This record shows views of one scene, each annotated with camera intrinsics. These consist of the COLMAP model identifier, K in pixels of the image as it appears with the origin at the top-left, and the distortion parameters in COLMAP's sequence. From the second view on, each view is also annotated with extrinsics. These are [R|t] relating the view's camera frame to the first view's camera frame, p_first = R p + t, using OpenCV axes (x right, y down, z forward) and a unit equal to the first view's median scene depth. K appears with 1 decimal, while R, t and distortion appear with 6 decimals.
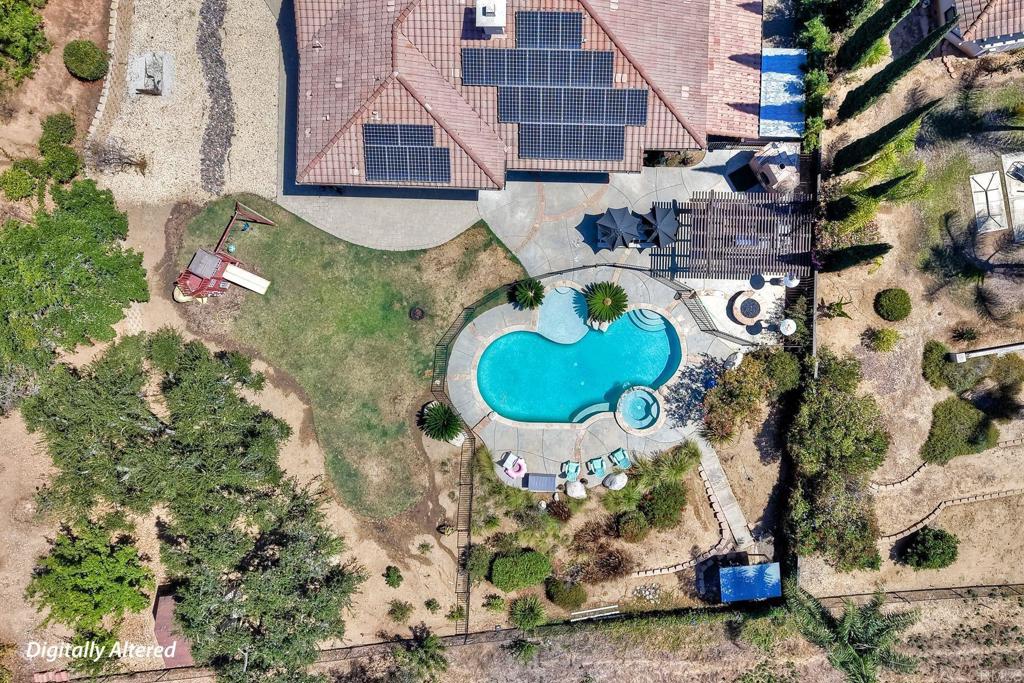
lens RADIAL K [[764.6, 0, 586.4], [0, 764.6, 340.4], [0, 0, 1]] dist [0.007171, 0.002301]
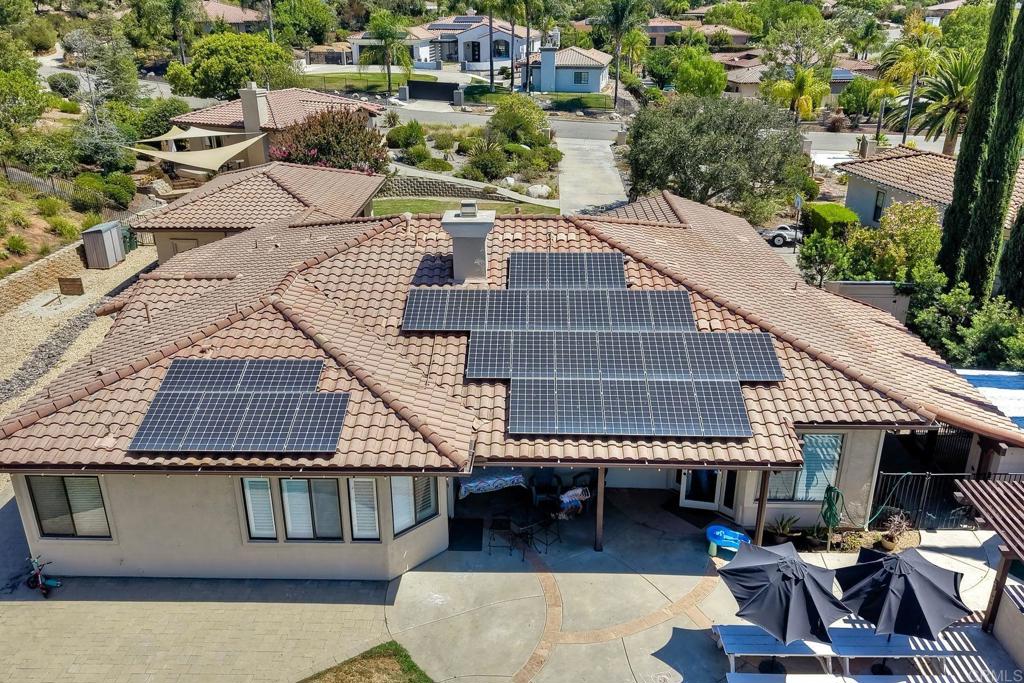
lens RADIAL K [[819.2, 0, 512.0], [0, 819.2, 341.5], [0, 0, 1]] dist [0.087747, -0.117082]
pose [[0.999792, -0.017261, -0.010871, -0.072732], [-0.003631, 0.373816, -0.927496, 0.157191], [0.020073, 0.927342, 0.373675, 0.717980]]
